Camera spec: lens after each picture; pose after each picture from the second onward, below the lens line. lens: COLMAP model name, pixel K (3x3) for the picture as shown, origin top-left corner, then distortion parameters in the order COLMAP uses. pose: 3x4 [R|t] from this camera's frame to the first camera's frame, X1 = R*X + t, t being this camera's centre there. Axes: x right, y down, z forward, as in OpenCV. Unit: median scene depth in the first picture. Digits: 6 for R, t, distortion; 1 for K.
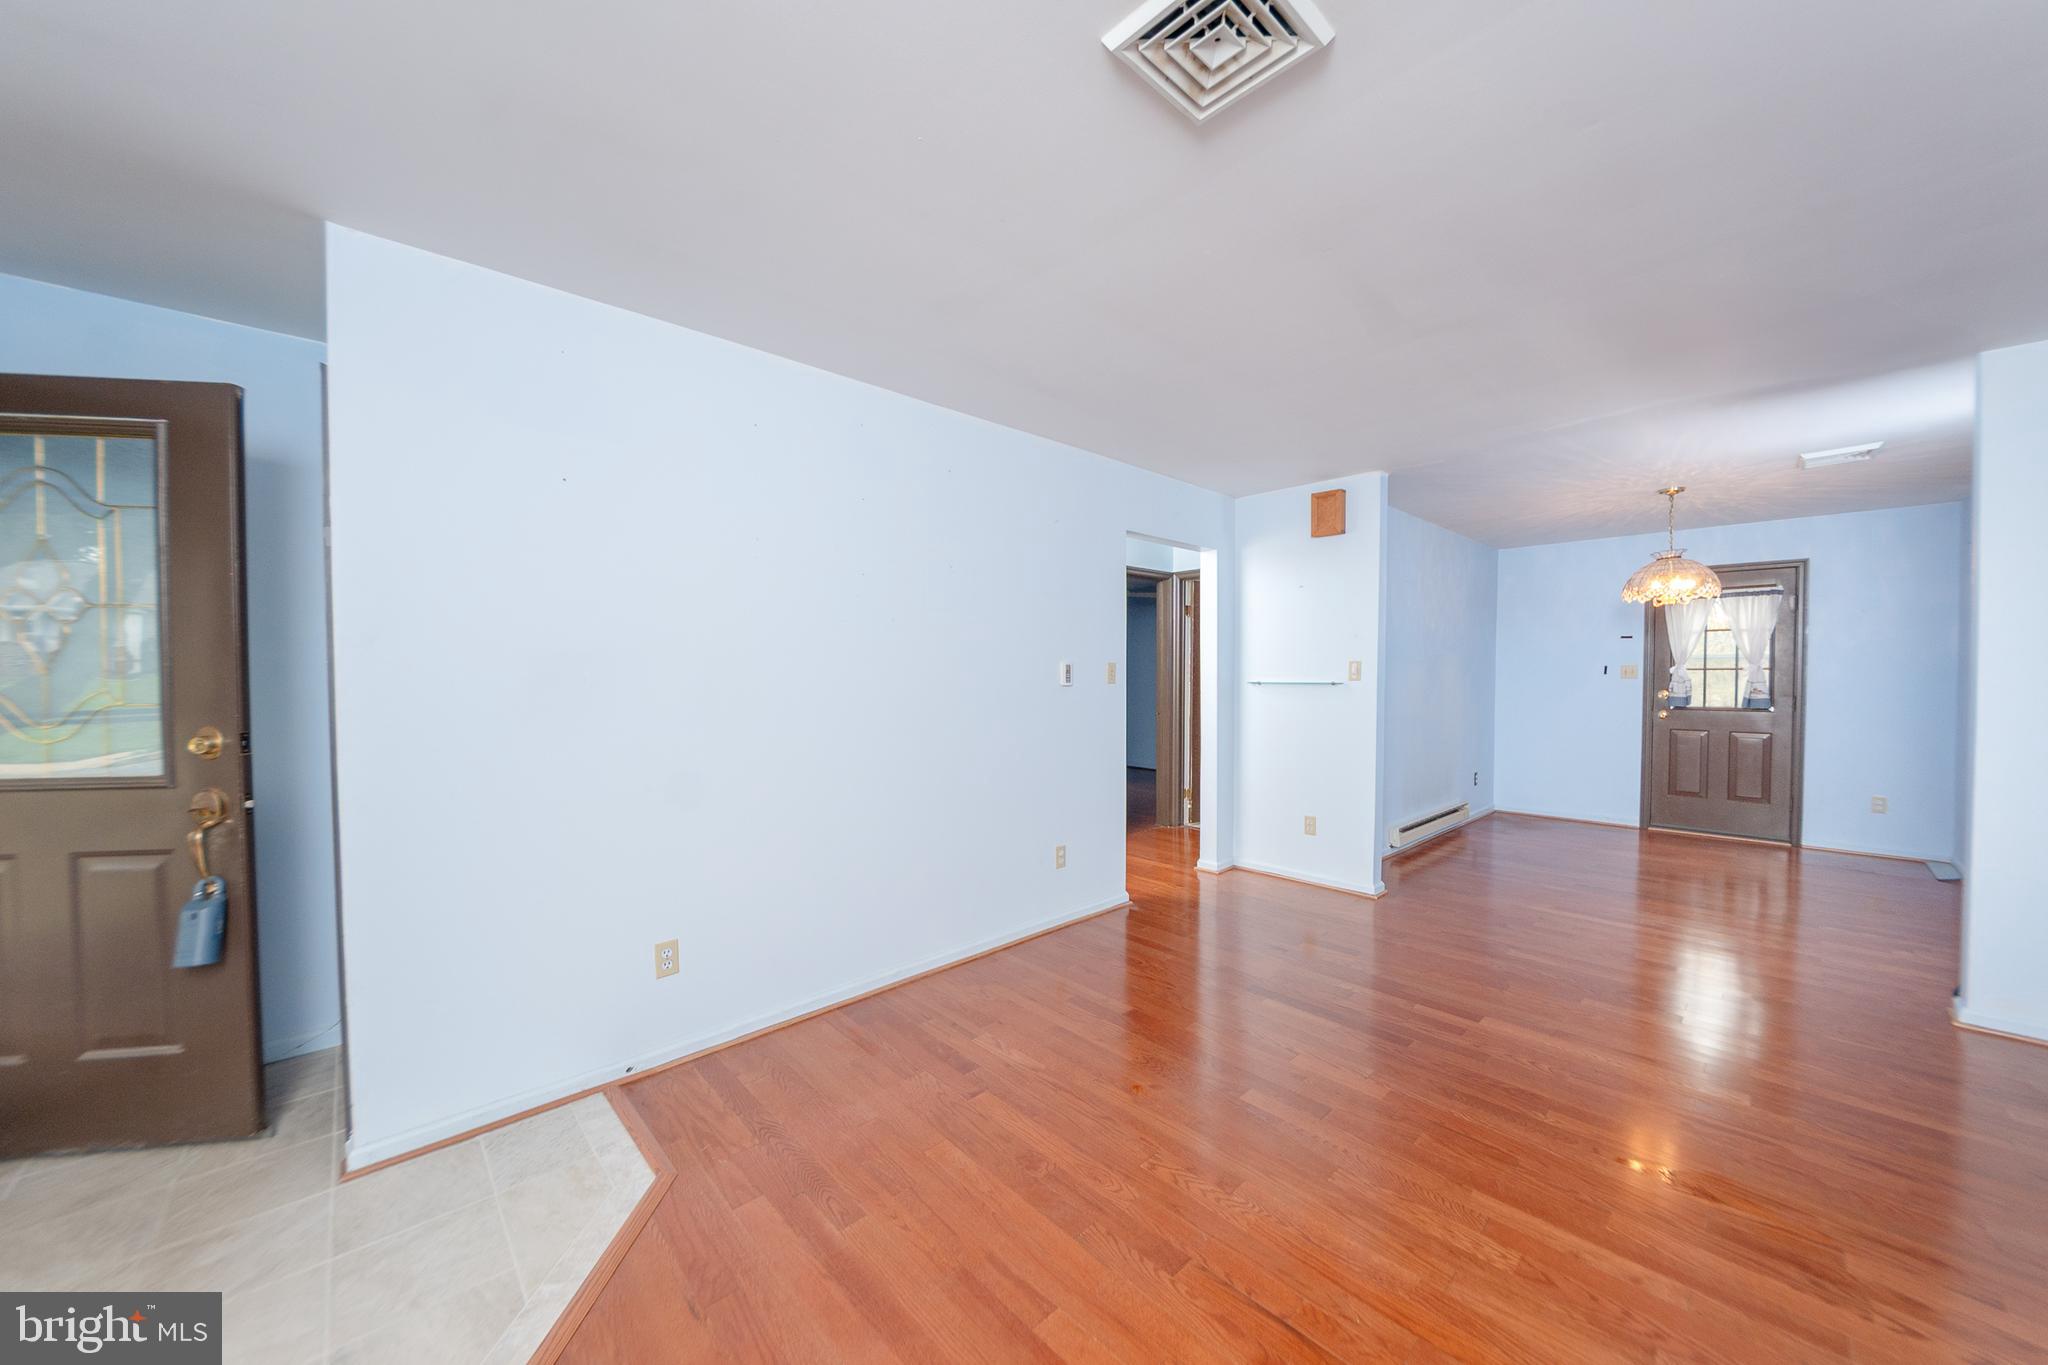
lens RADIAL K [[742.0, 0, 1033.7], [0, 742.0, 681.7], [0, 0, 1]] dist [0.000106, -0.002225]
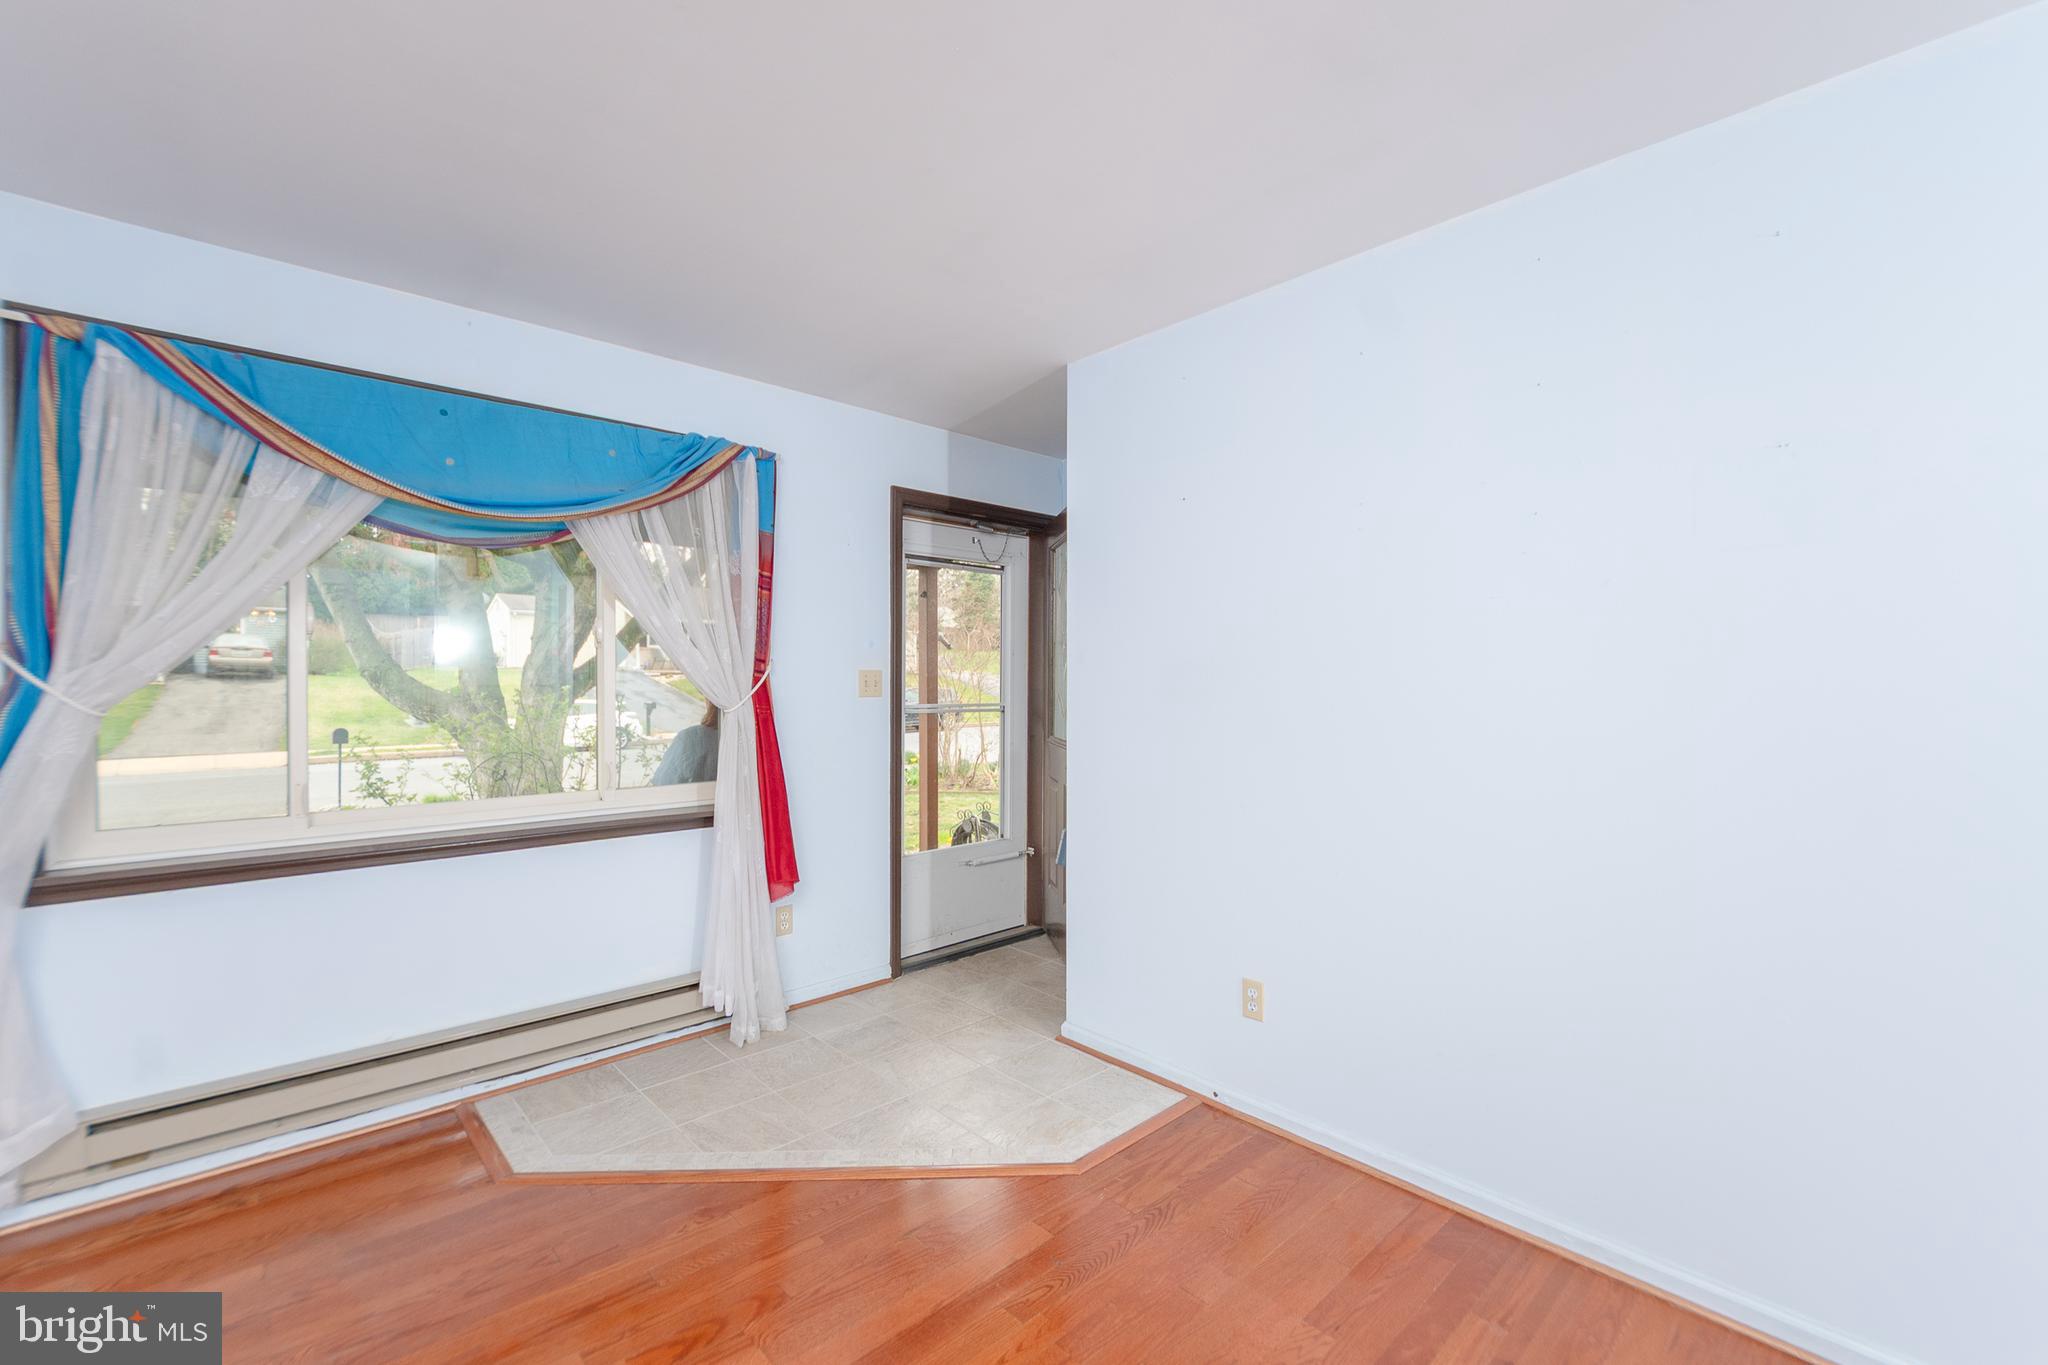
lens RADIAL K [[820.5, 0, 1031.5], [0, 820.5, 688.8], [0, 0, 1]] dist [-0.014796, -0.002349]
pose [[0.006841, 0.011099, -0.999915, 0.498492], [-0.021191, 0.999715, 0.010952, -0.009072], [0.999752, 0.021114, 0.007074, 0.725028]]
